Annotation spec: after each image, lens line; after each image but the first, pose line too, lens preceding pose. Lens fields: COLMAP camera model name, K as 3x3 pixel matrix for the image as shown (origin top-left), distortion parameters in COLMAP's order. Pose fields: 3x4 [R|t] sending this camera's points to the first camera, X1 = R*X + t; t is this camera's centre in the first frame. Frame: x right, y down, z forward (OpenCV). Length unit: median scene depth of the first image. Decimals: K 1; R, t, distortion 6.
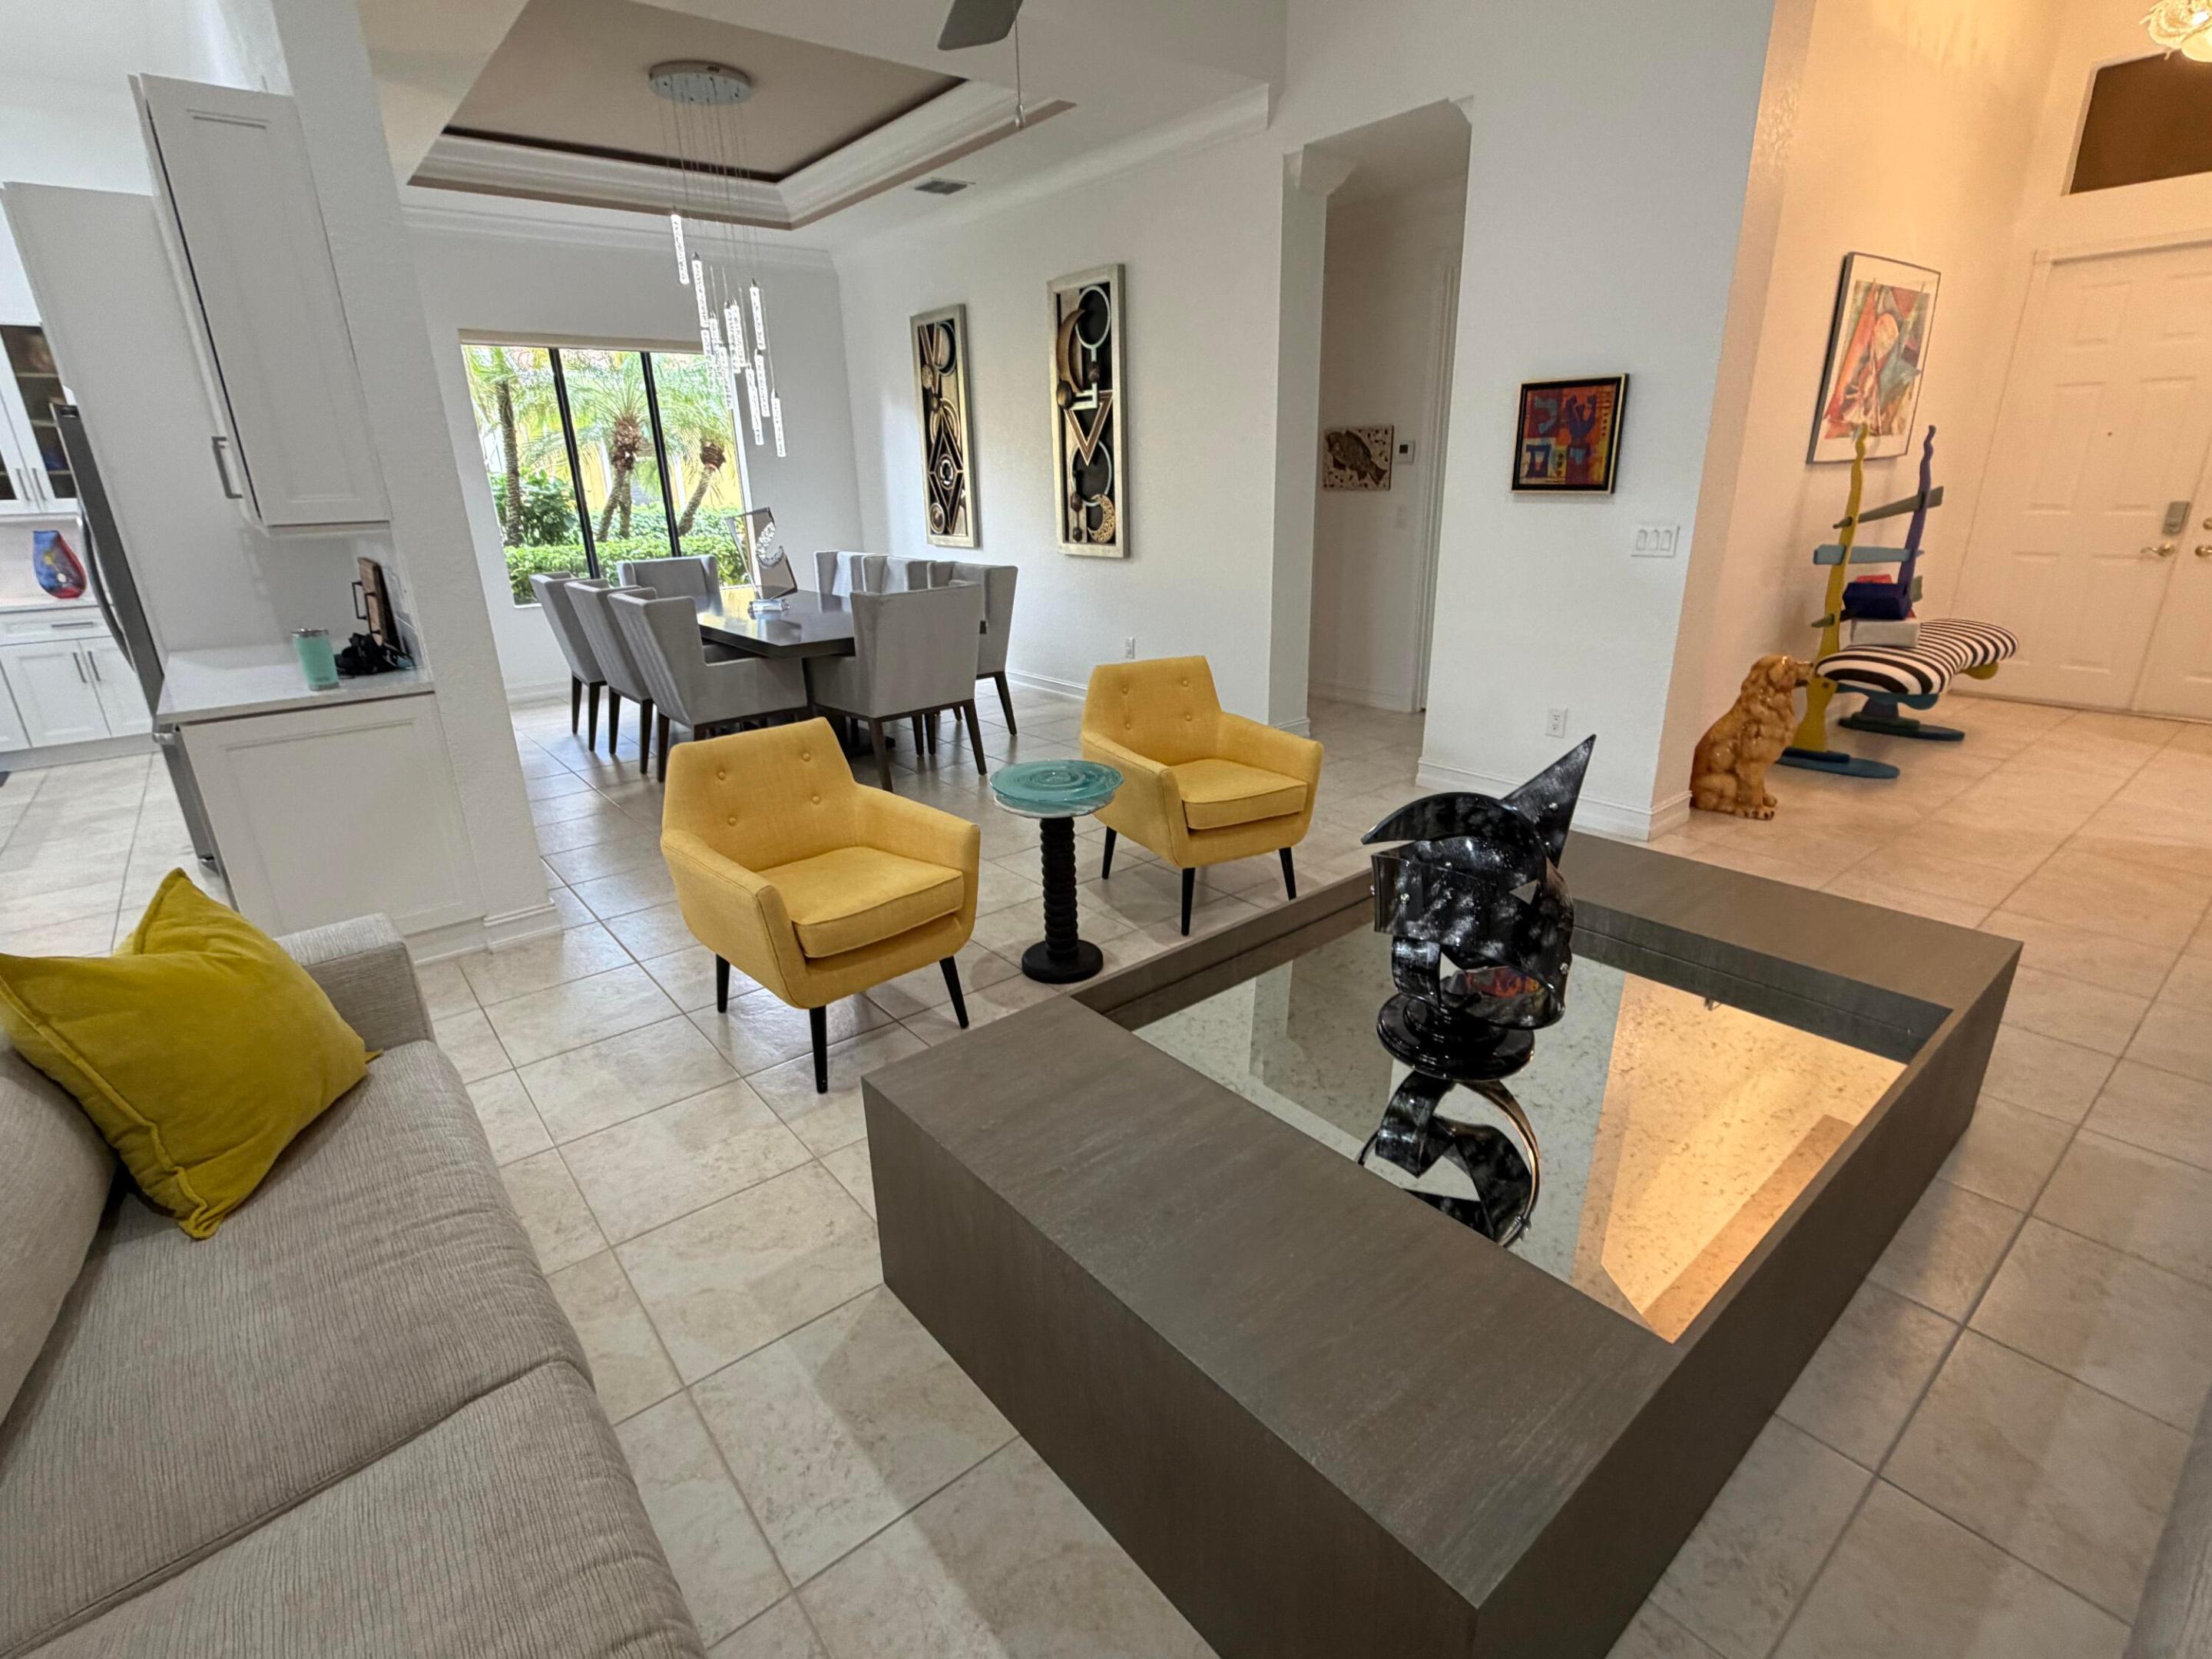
lens RADIAL K [[1036.0, 0, 1105.1], [0, 1036.0, 820.1], [0, 0, 1]] dist [0.001442, 0.000423]
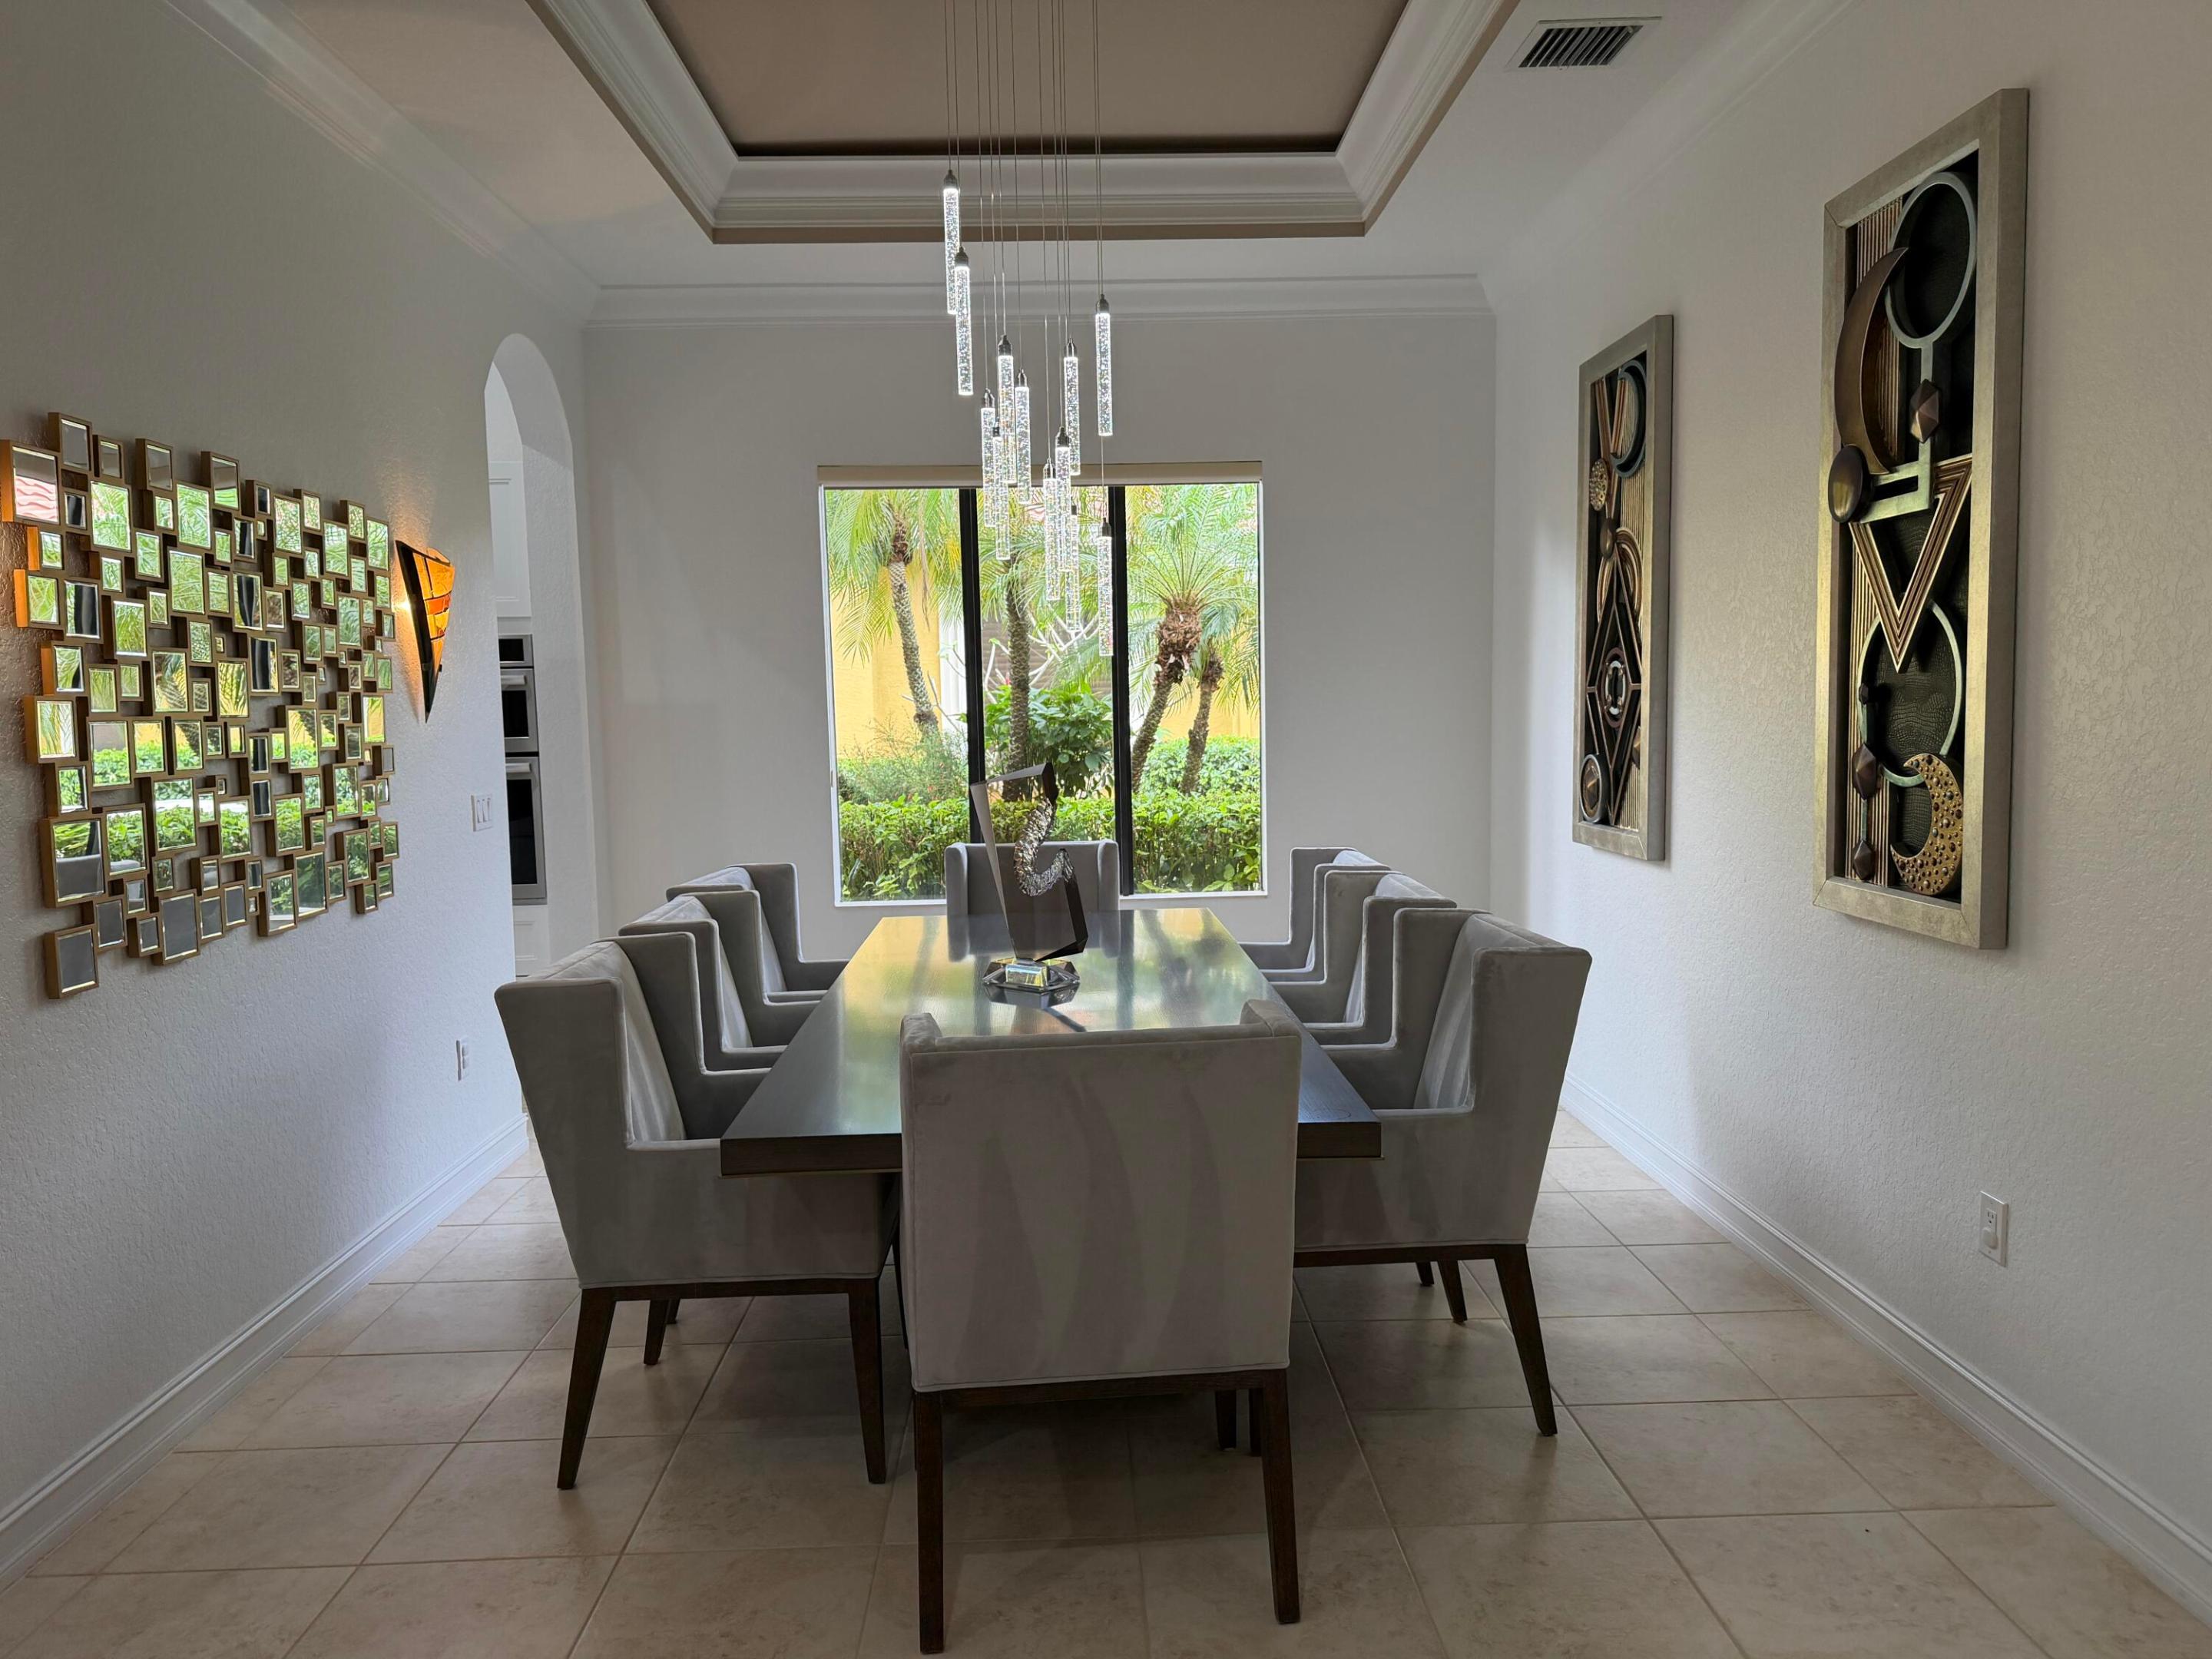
lens RADIAL K [[1549.7, 0, 1094.9], [0, 1549.7, 828.4], [0, 0, 1]] dist [0.067776, -0.090475]
pose [[0.783985, 0.059981, -0.617875, 0.097631], [-0.200371, 0.966498, -0.160414, -0.154765], [0.587553, 0.249566, 0.769739, 0.455173]]
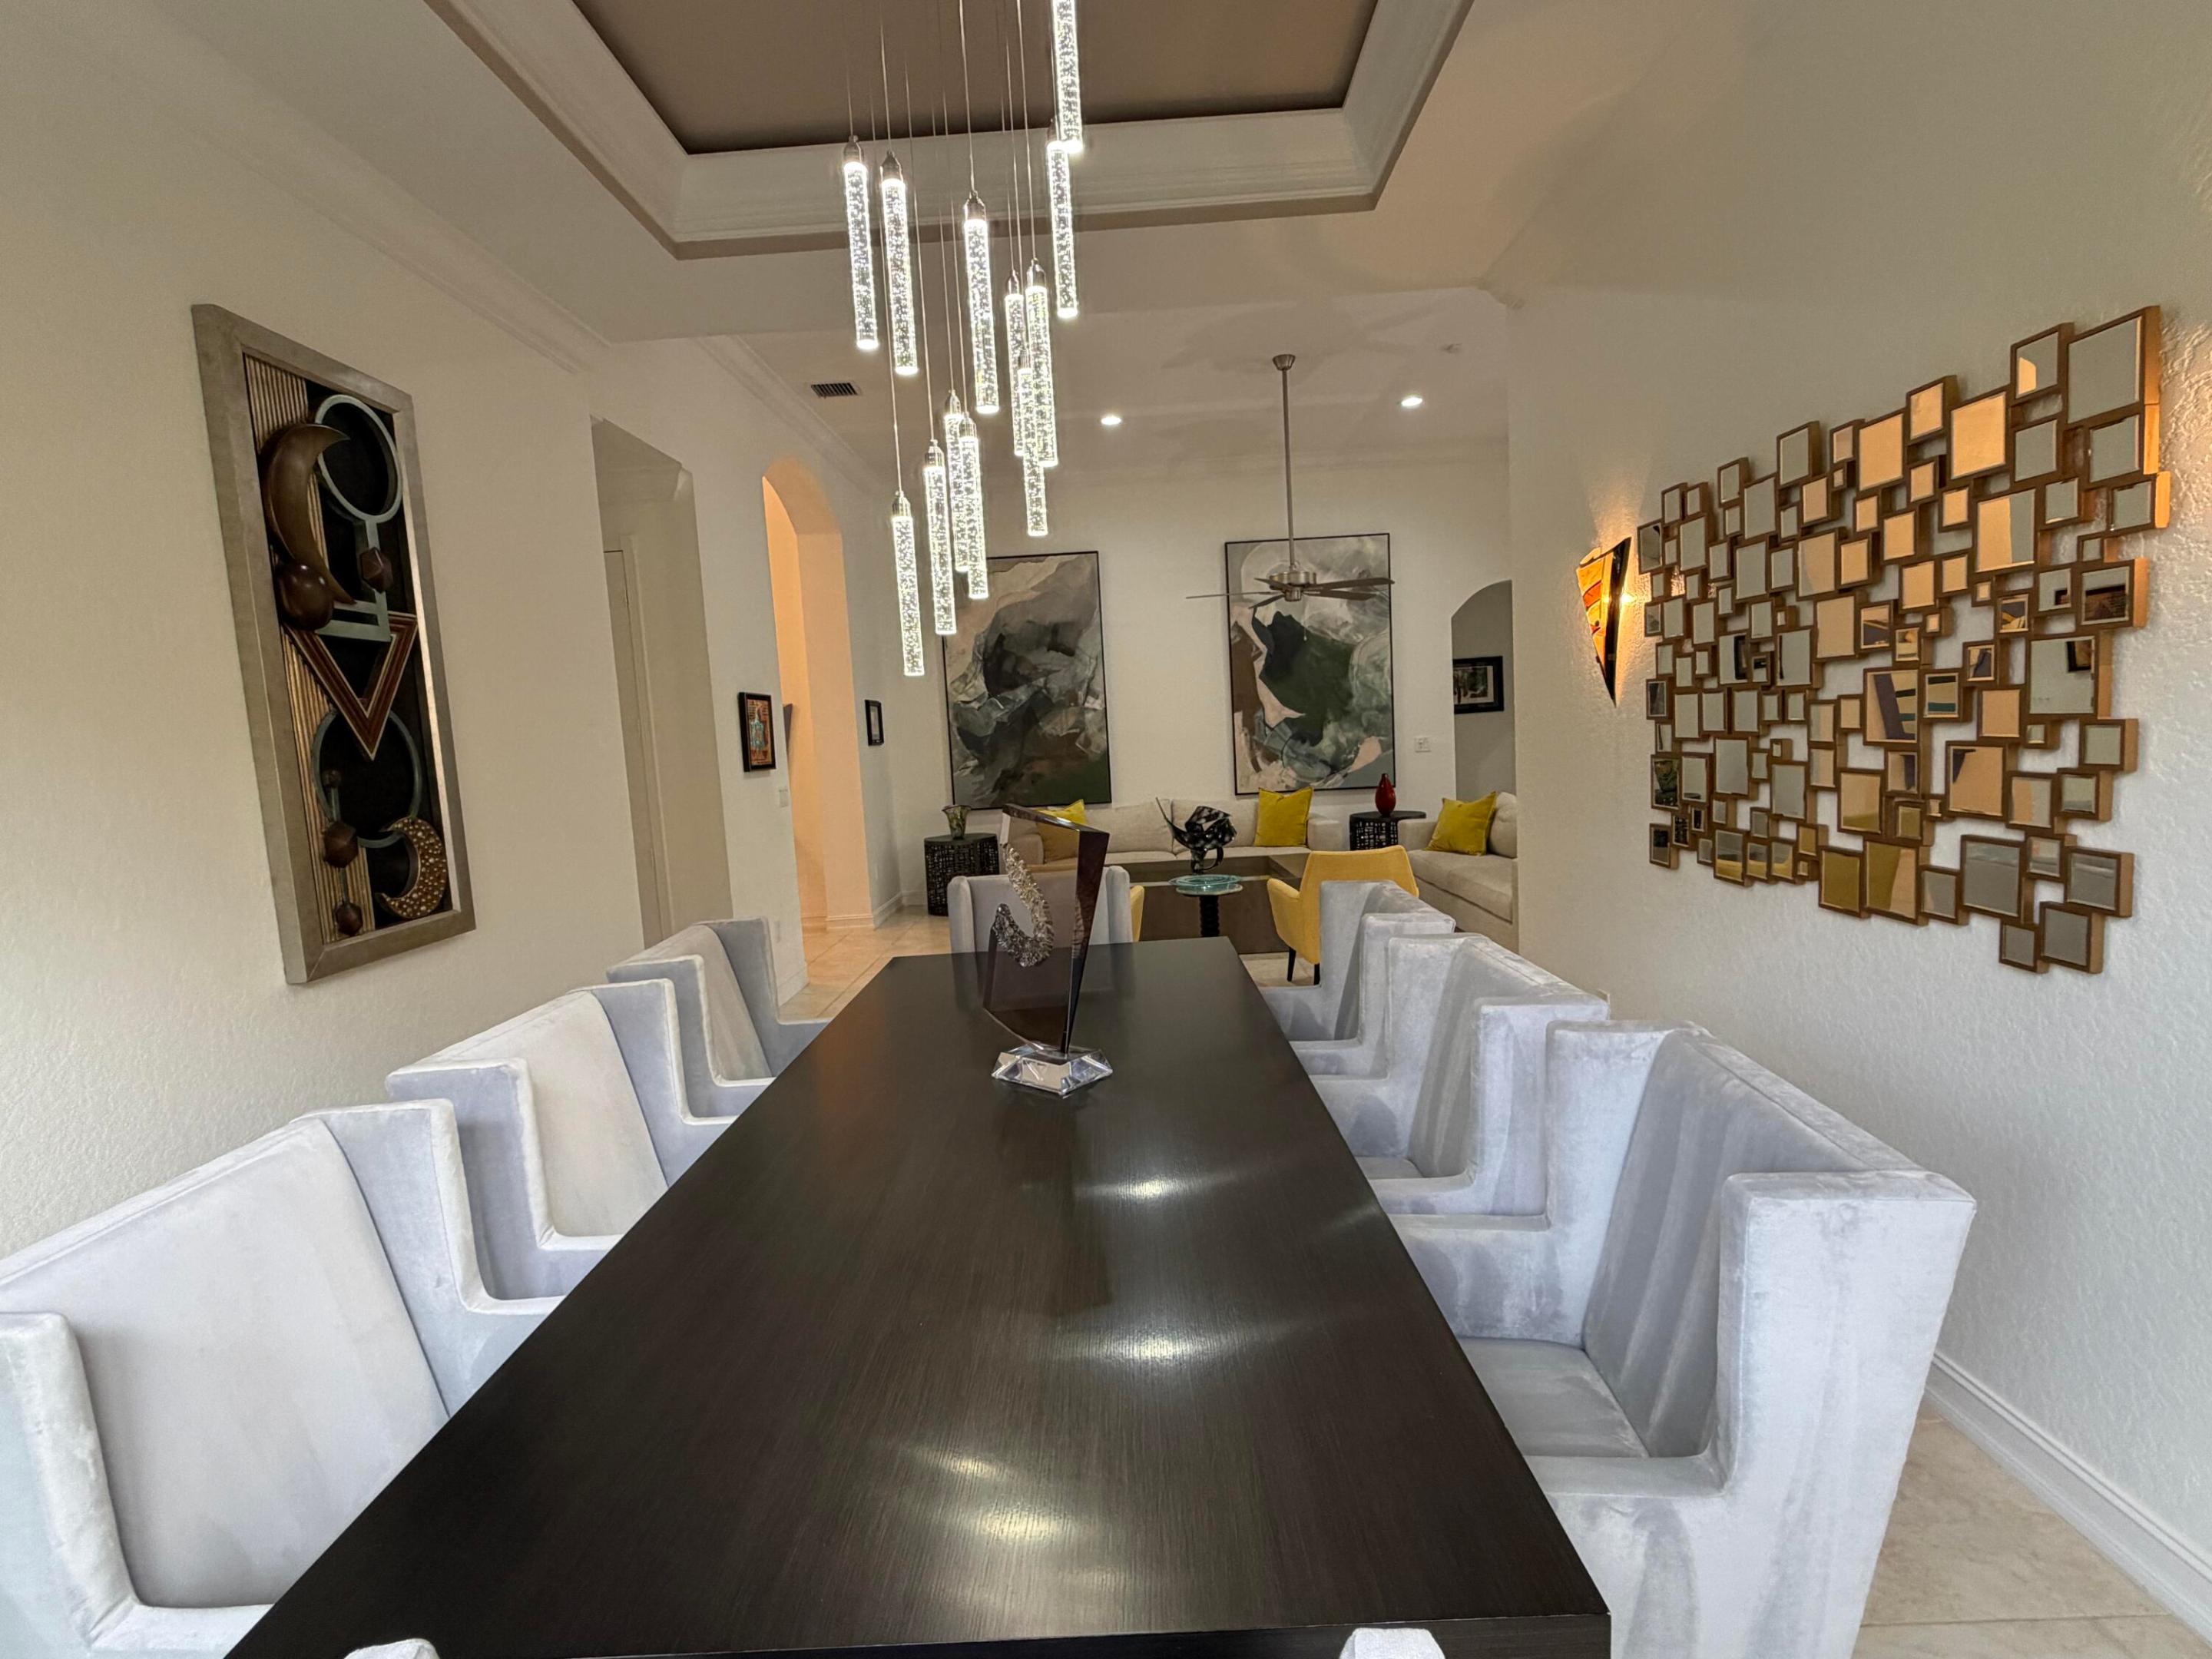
lens RADIAL K [[1036.0, 0, 1104.5], [0, 1036.0, 828.2], [0, 0, 1]] dist [0.001442, 0.000423]
pose [[-0.747948, 0.003101, 0.663751, -0.541138], [0.285697, 0.904122, 0.317713, -0.364383], [-0.599126, 0.427264, -0.677122, 1.117823]]
